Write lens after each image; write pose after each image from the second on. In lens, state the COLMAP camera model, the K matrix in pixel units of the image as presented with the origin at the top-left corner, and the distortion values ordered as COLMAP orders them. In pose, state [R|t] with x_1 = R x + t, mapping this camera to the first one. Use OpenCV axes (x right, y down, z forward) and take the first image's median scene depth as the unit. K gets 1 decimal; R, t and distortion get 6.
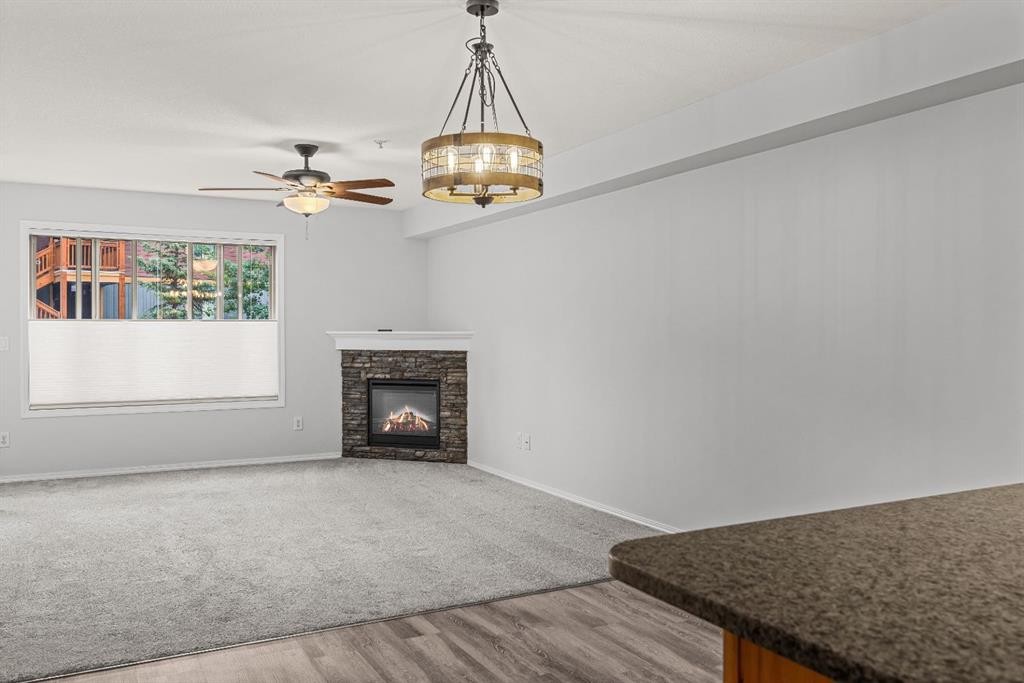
lens RADIAL K [[841.2, 0, 516.2], [0, 841.2, 349.6], [0, 0, 1]] dist [-0.003655, 0.002523]
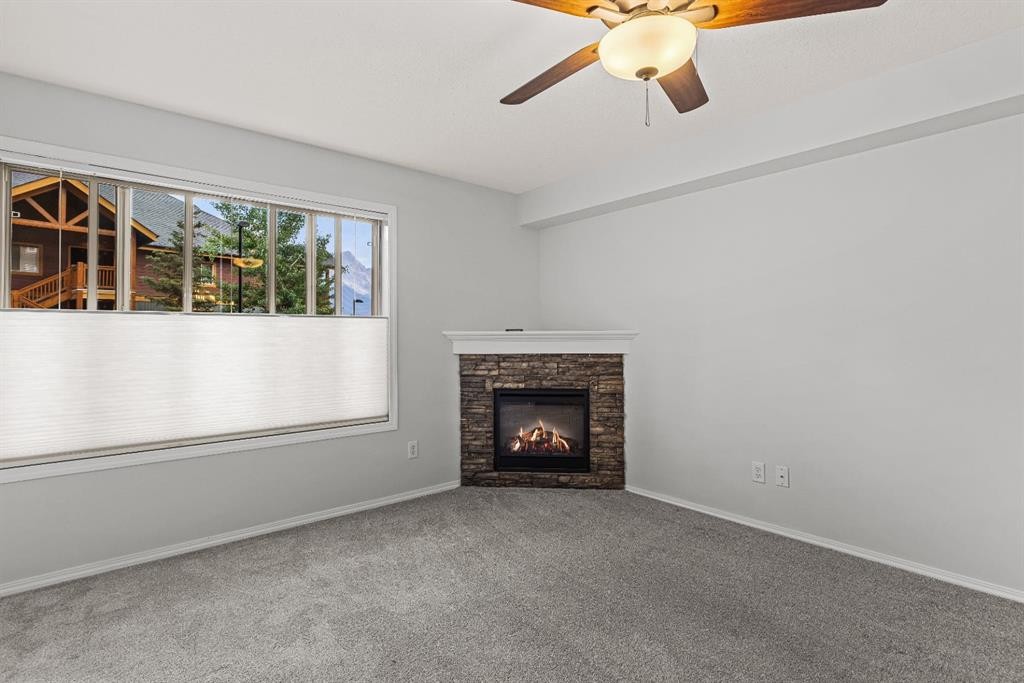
lens RADIAL K [[504.1, 0, 510.0], [0, 504.1, 335.4], [0, 0, 1]] dist [-0.010128, -0.000672]
pose [[0.977127, -0.004189, 0.212616, -0.270030], [0.009991, 0.999606, -0.026221, -0.004678], [-0.212423, 0.027746, 0.976784, 0.522957]]
